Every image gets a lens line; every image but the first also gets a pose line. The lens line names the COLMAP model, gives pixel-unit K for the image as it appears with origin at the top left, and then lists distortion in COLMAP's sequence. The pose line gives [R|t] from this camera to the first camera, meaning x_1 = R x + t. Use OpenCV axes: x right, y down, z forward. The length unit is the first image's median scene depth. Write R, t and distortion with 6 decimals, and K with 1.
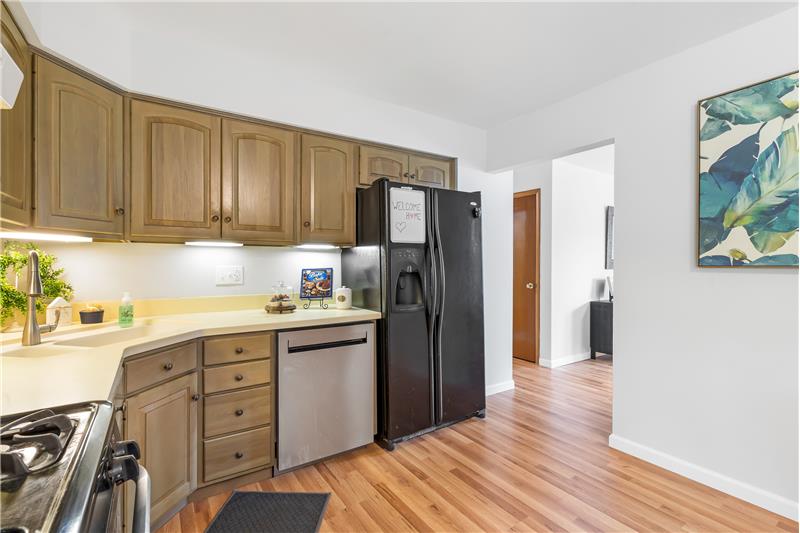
lens RADIAL K [[366.9, 0, 394.1], [0, 366.9, 265.1], [0, 0, 1]] dist [-0.002661, 0.003380]
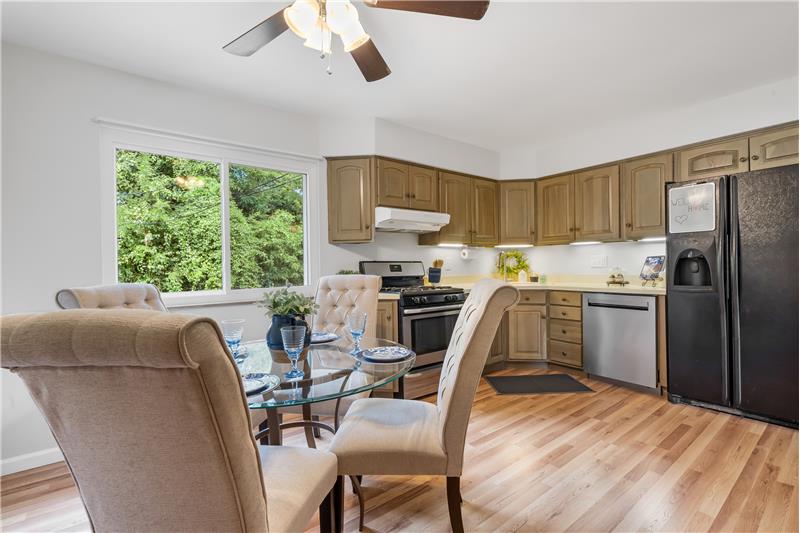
lens RADIAL K [[366.9, 0, 402.4], [0, 366.9, 268.2], [0, 0, 1]] dist [-0.002661, 0.003380]
pose [[0.079754, 0.011467, -0.996749, 1.422037], [0.011425, 0.999858, 0.012417, 0.035604], [0.996749, -0.012378, 0.079612, 0.004257]]
